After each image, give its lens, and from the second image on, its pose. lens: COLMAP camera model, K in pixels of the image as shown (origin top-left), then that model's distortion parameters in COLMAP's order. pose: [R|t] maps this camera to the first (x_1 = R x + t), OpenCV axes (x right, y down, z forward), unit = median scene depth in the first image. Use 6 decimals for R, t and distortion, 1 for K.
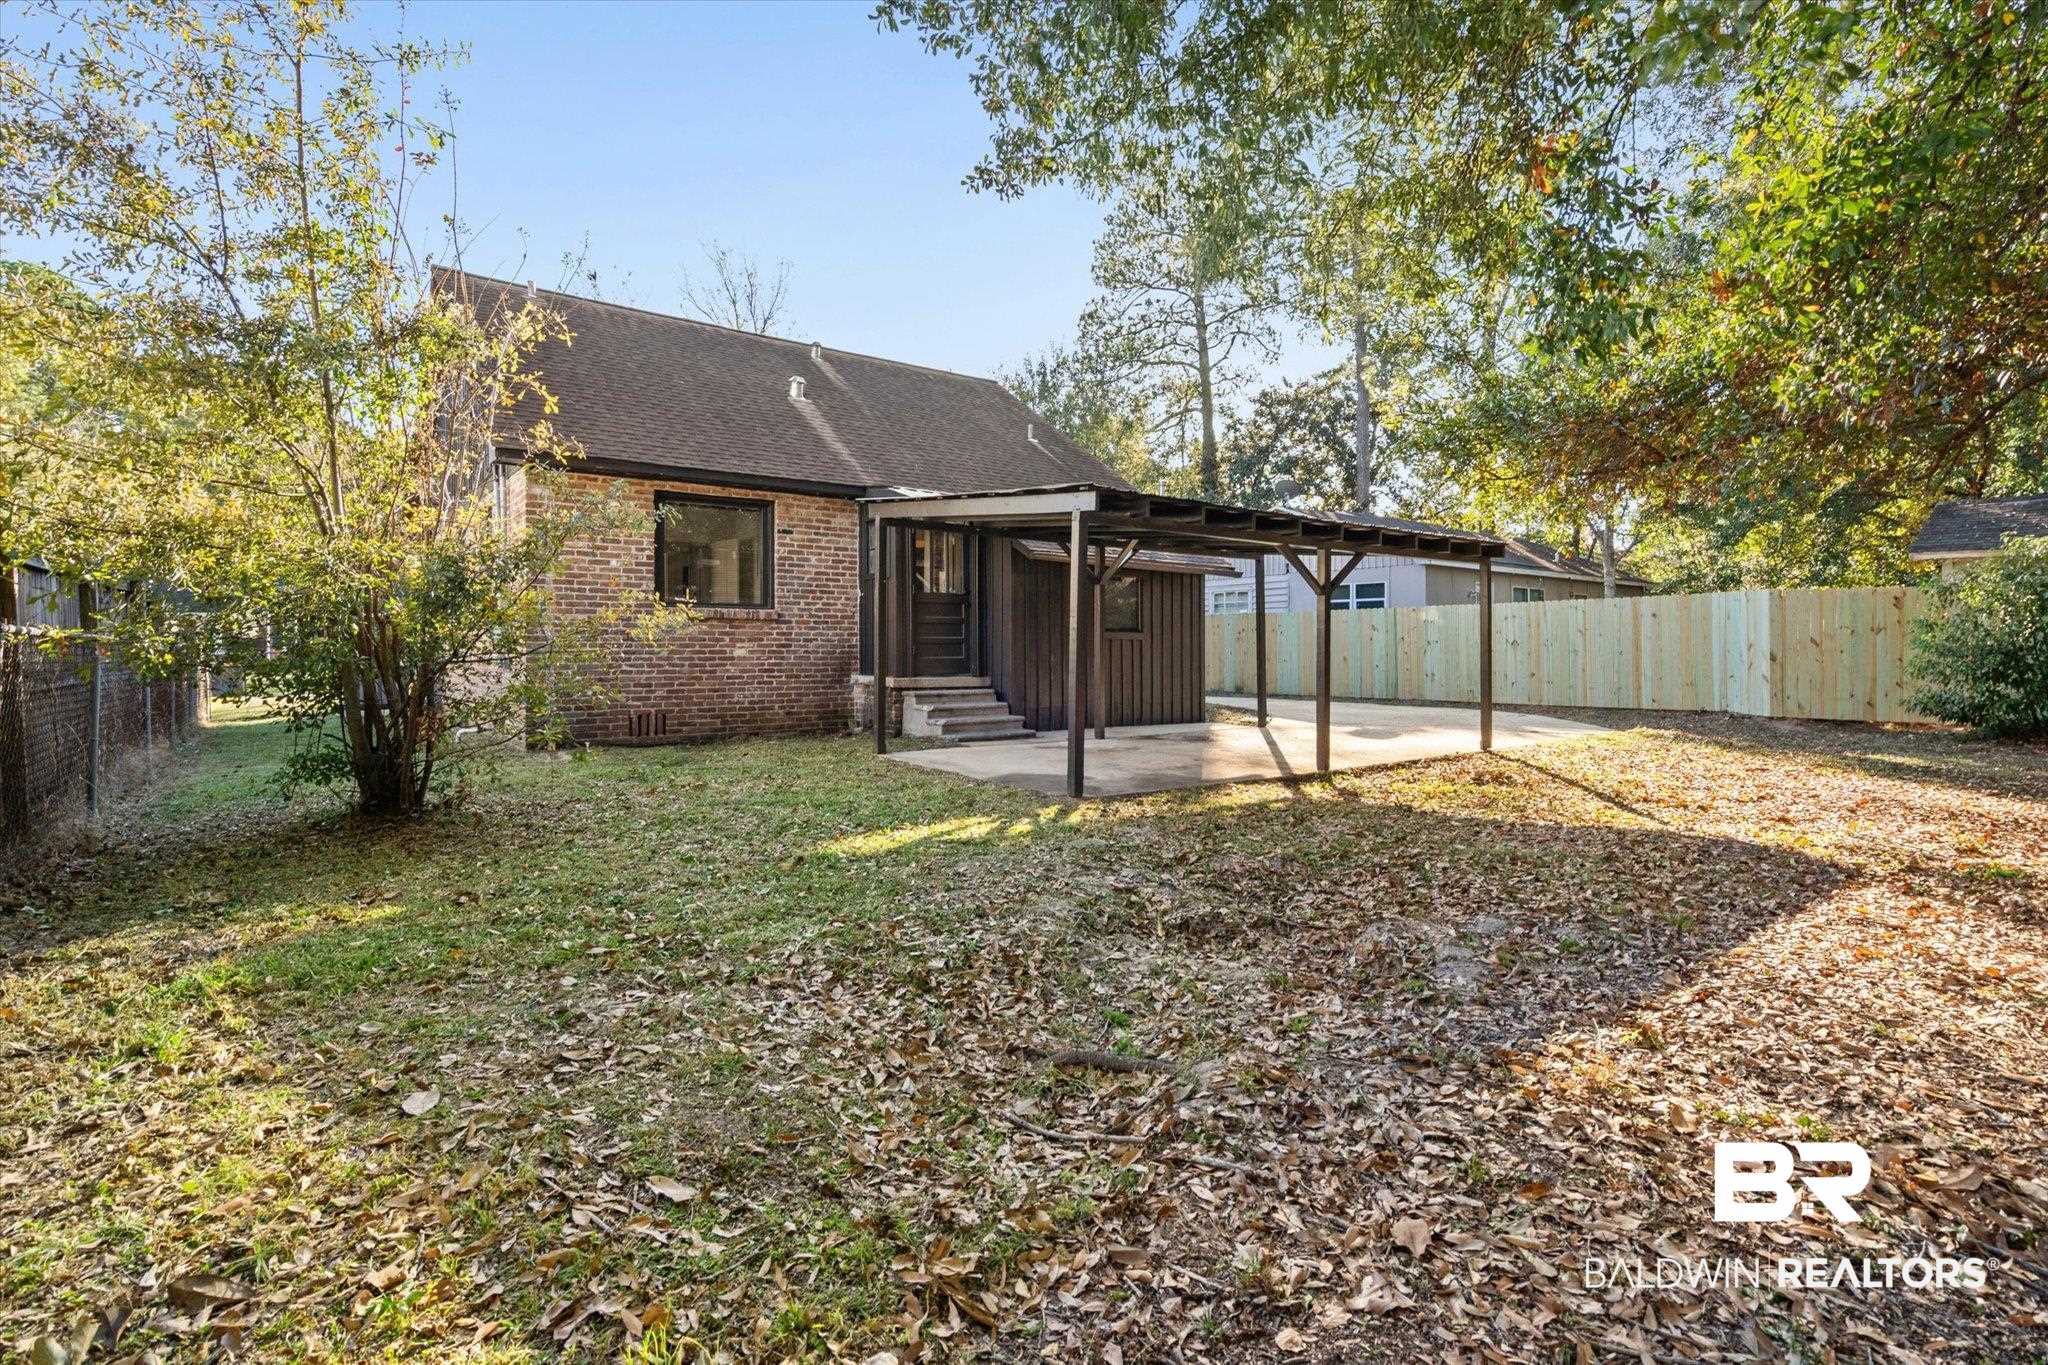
lens RADIAL K [[940.4, 0, 1025.0], [0, 940.4, 651.9], [0, 0, 1]] dist [-0.001964, 0.000048]
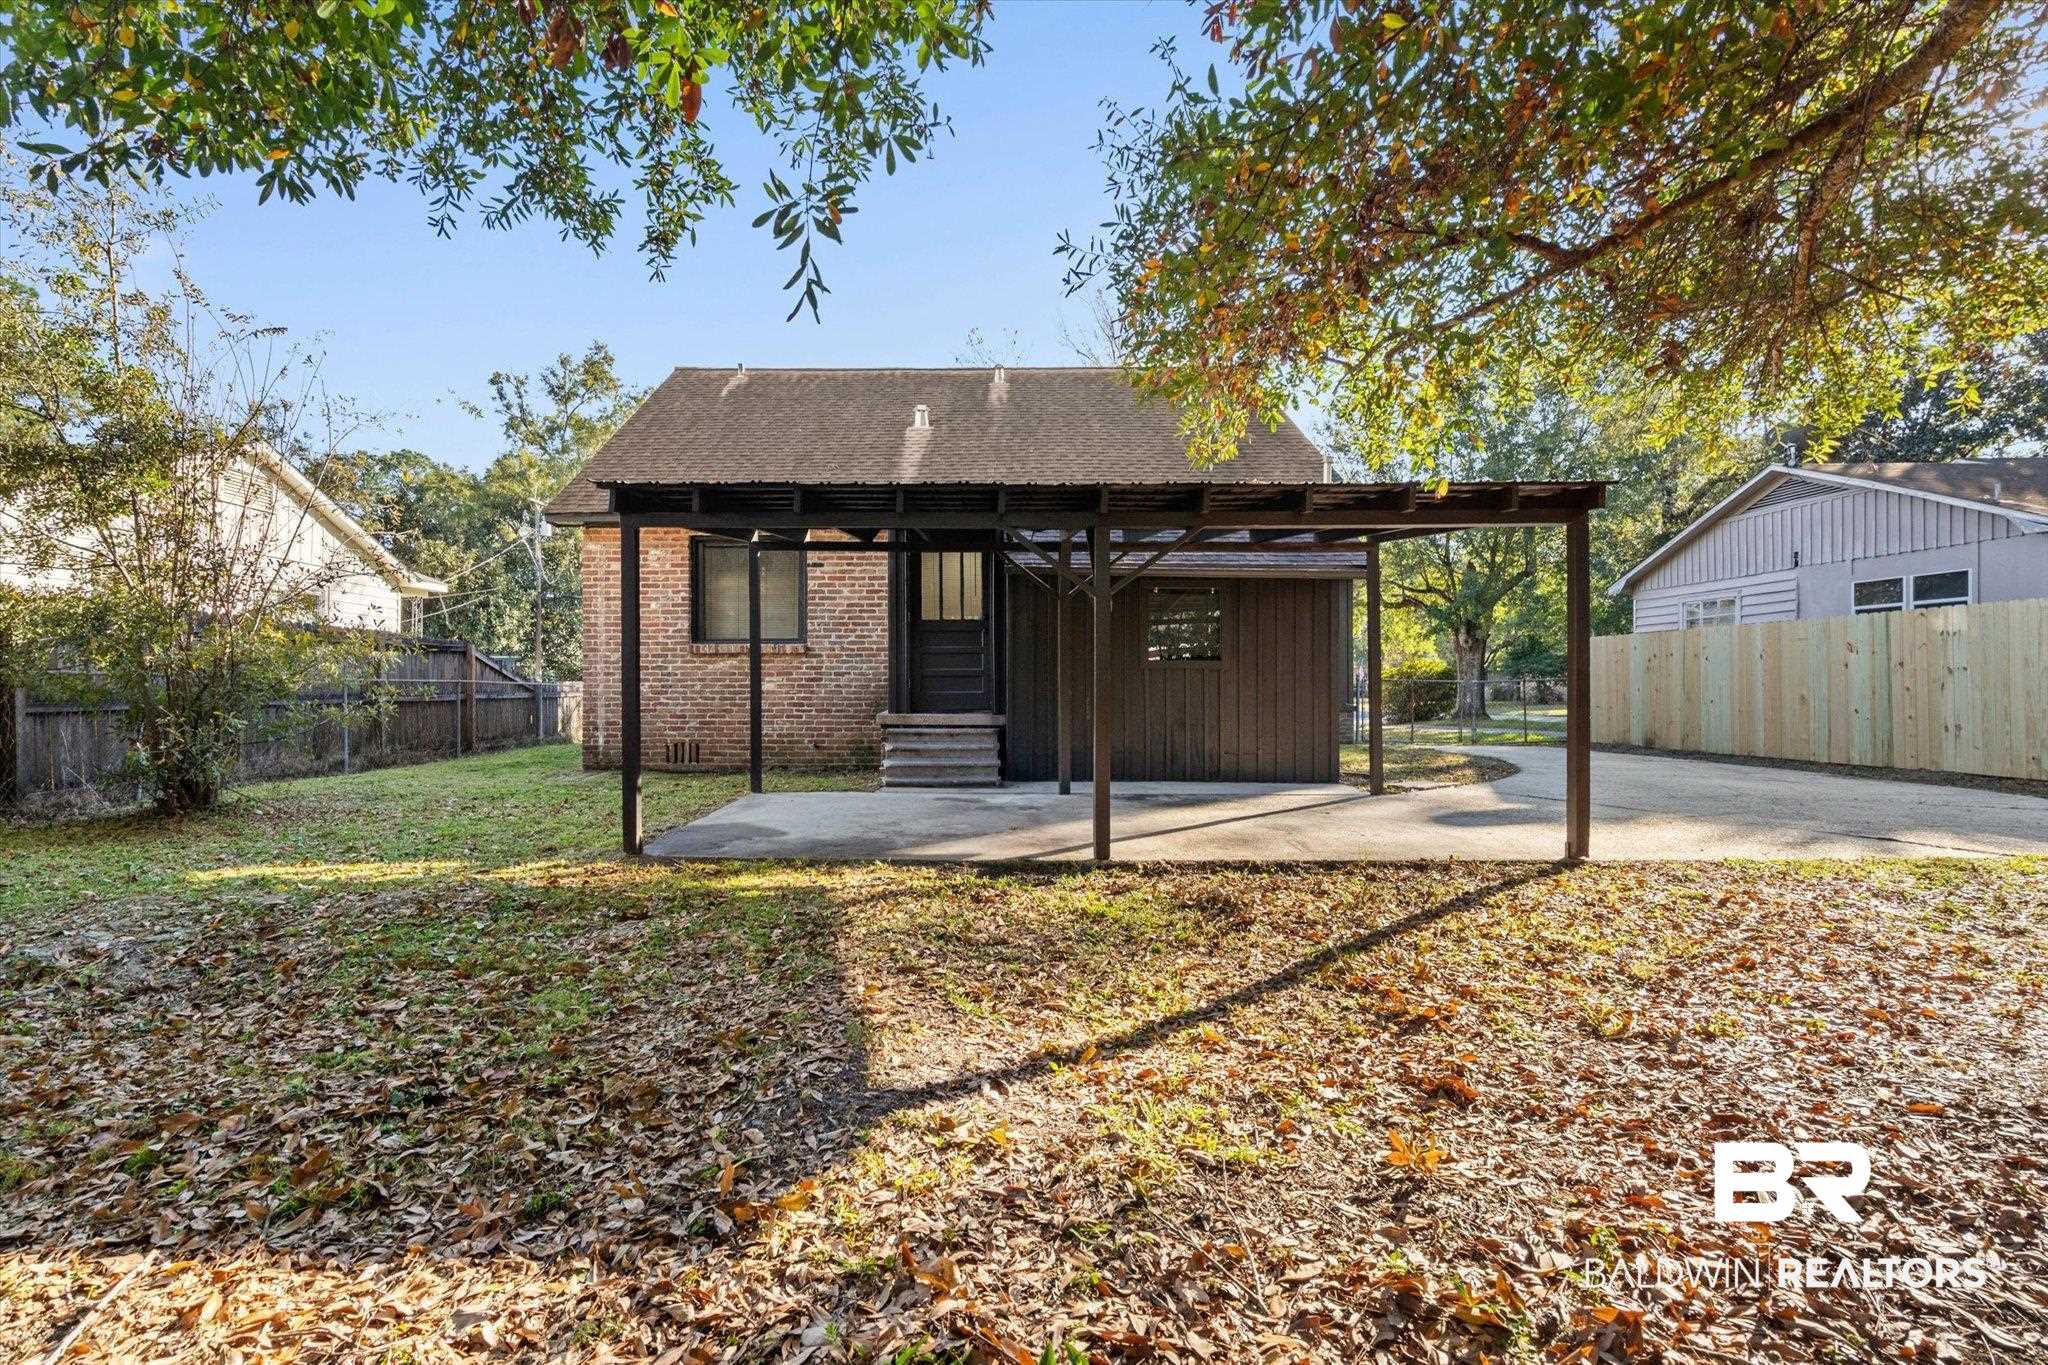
lens RADIAL K [[929.3, 0, 1024.0], [0, 929.3, 682.5], [0, 0, 1]] dist [-0.002534, 0.000027]
pose [[0.820912, -0.006121, -0.571021, 0.481907], [0.005392, 0.999981, -0.002968, 0.000415], [0.571029, -0.000643, 0.820930, 0.322682]]
